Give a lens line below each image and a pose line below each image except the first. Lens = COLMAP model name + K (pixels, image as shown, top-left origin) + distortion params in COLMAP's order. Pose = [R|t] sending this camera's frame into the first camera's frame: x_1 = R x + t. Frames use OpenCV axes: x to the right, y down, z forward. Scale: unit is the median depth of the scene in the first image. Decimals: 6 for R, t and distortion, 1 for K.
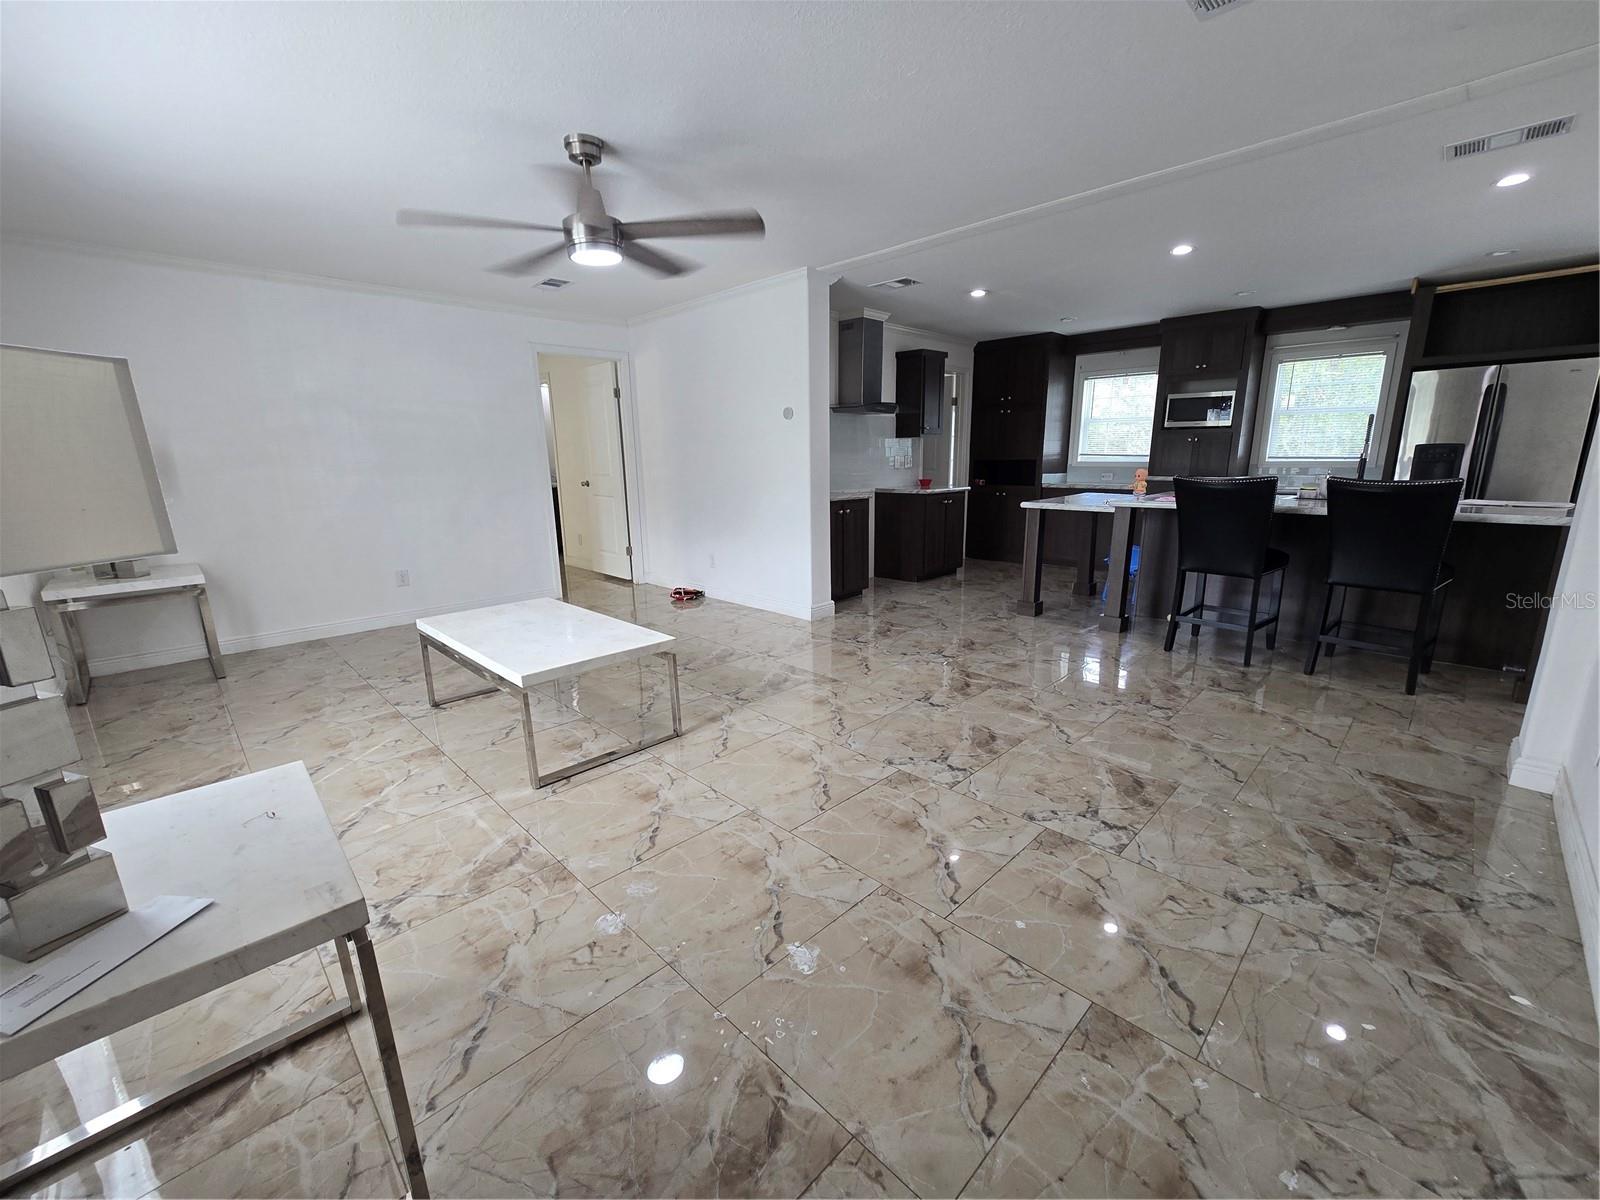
lens RADIAL K [[656.2, 0, 804.2], [0, 656.2, 604.1], [0, 0, 1]] dist [-0.004175, 0.001024]
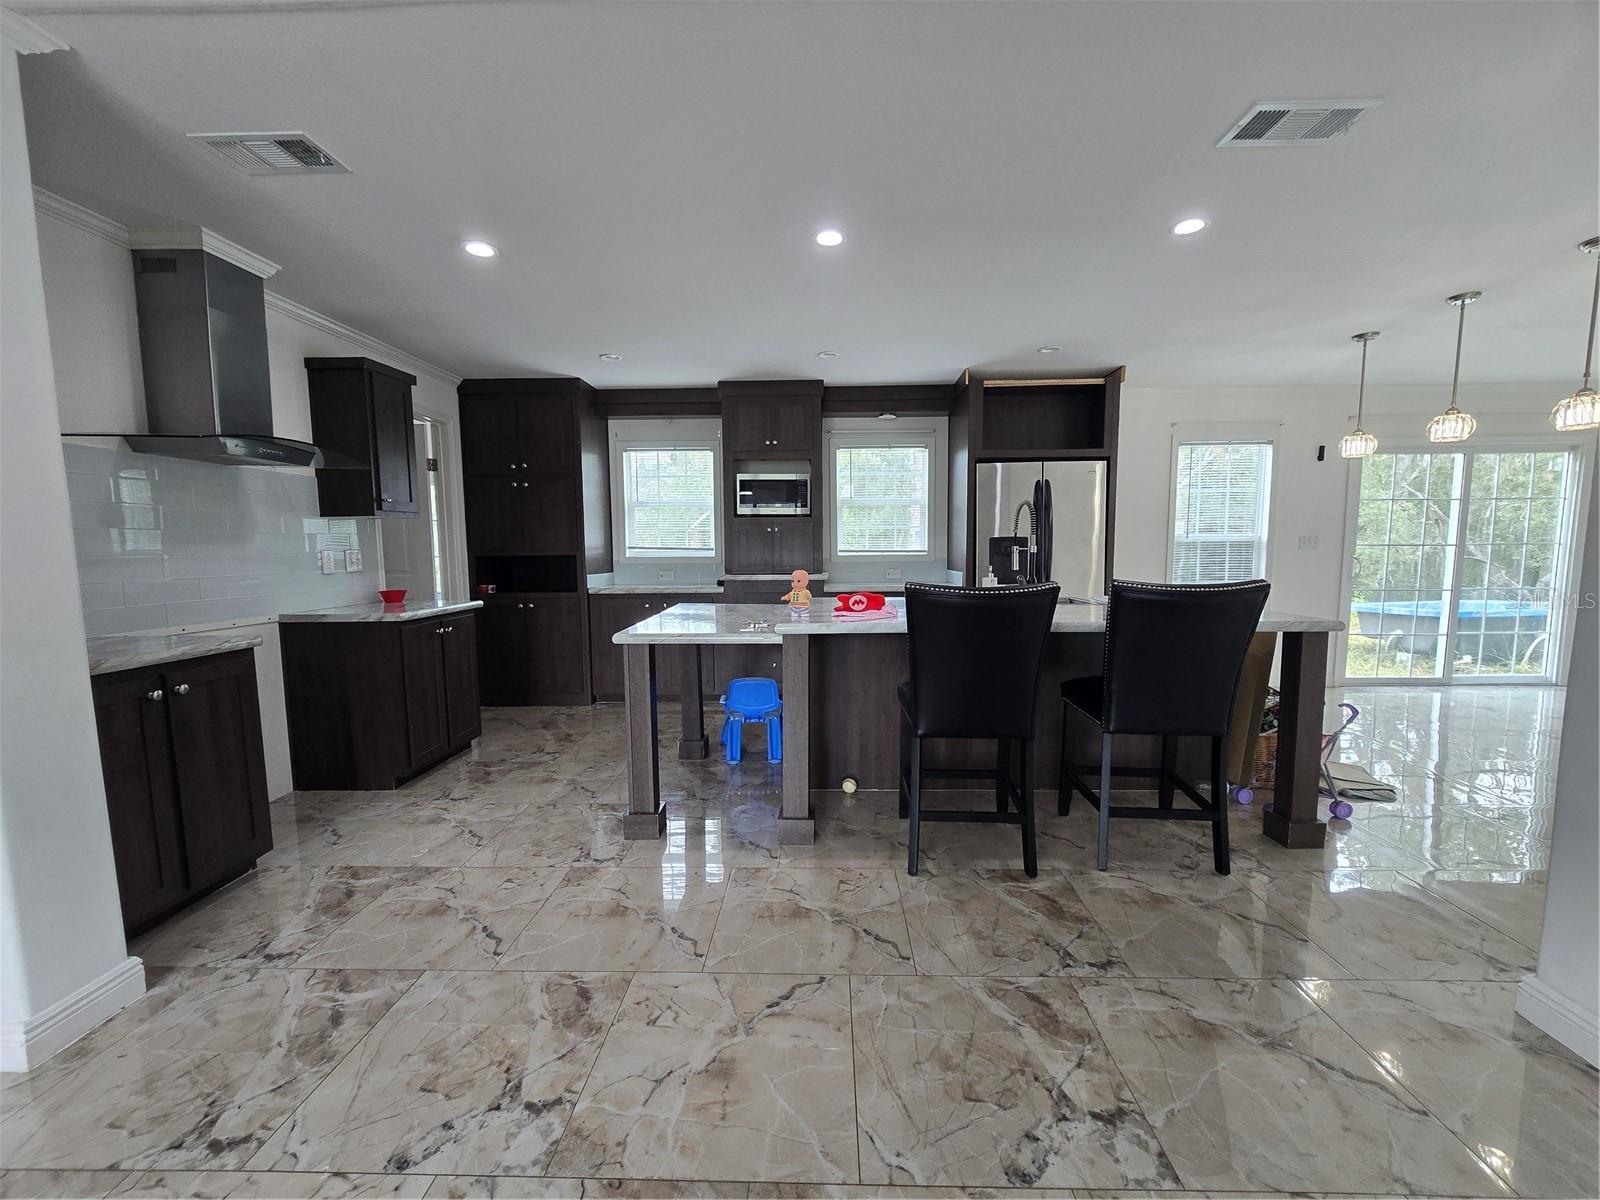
lens RADIAL K [[656.2, 0, 806.6], [0, 656.2, 606.1], [0, 0, 1]] dist [-0.004175, 0.001024]
pose [[0.725914, -0.058056, 0.685331, 0.078599], [0.151244, 0.985515, -0.076714, -0.111597], [-0.670951, 0.159340, 0.724180, 0.495451]]
